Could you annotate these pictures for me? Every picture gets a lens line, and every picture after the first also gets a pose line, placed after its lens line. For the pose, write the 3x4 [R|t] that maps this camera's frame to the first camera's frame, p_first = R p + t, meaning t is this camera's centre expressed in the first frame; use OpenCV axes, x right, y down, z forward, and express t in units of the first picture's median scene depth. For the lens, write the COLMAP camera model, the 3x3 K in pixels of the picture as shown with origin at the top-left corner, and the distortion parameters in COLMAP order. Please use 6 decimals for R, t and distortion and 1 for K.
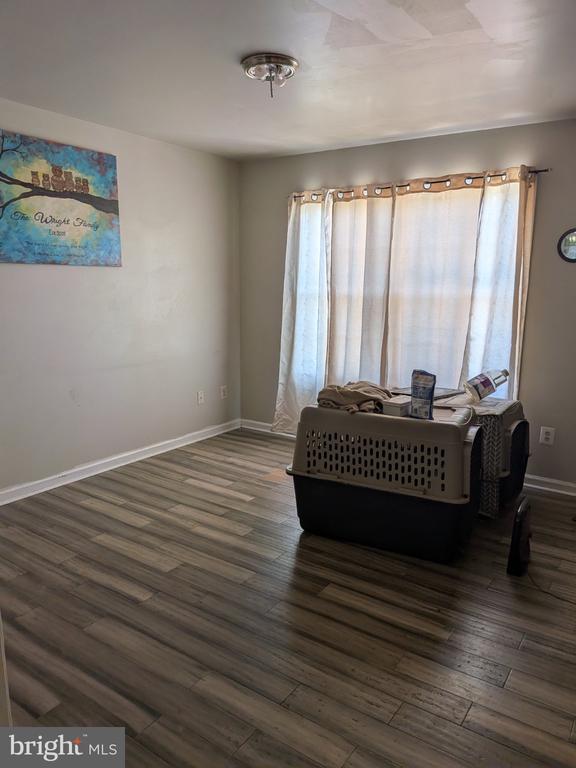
lens RADIAL K [[558.2, 0, 289.0], [0, 558.2, 383.1], [0, 0, 1]] dist [0.068641, -0.113587]
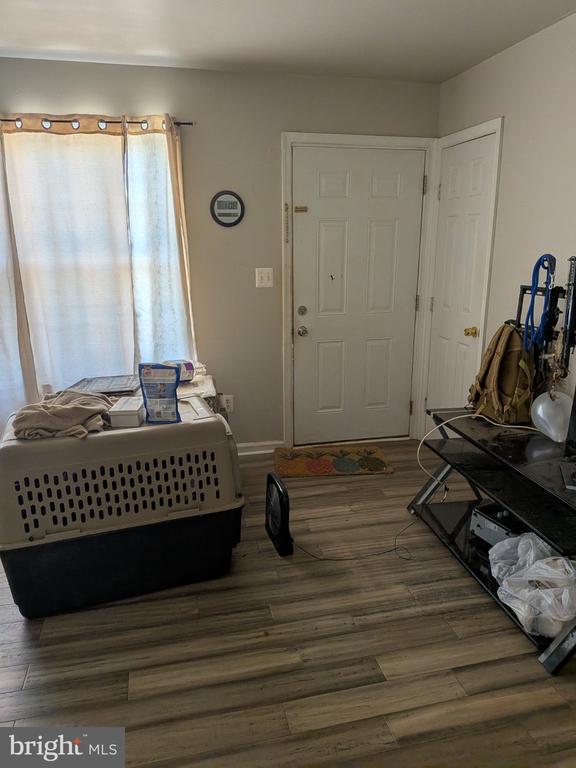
lens RADIAL K [[558.2, 0, 288.7], [0, 558.2, 383.3], [0, 0, 1]] dist [0.068641, -0.113587]
pose [[0.665799, -0.201165, 0.718501, -0.210206], [0.148339, 0.979434, 0.136763, -0.073651], [-0.731237, 0.015525, 0.681947, 0.297543]]
